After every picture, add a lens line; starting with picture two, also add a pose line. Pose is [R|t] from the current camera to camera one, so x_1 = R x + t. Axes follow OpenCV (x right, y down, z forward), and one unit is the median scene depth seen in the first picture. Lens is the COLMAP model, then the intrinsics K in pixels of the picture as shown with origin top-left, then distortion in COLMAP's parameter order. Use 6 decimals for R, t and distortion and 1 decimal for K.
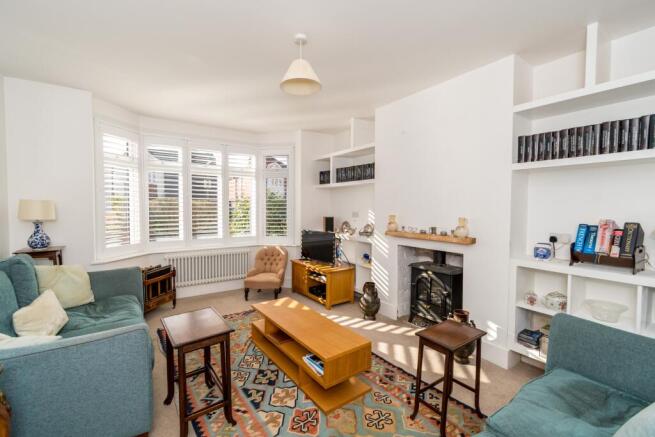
lens RADIAL K [[289.6, 0, 328.0], [0, 289.6, 215.4], [0, 0, 1]] dist [0.001000, -0.000413]
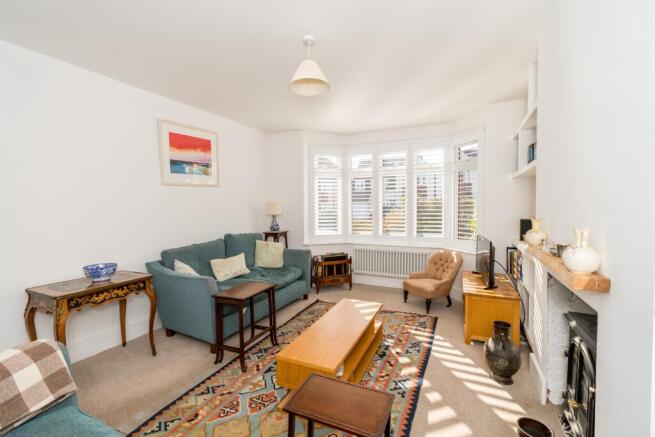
lens RADIAL K [[289.6, 0, 327.2], [0, 289.6, 219.8], [0, 0, 1]] dist [0.001000, -0.000413]
pose [[0.482665, 0.035040, -0.875104, 0.473915], [-0.018611, 0.999384, 0.029751, -0.006931], [0.875607, 0.001926, 0.483020, 0.331851]]
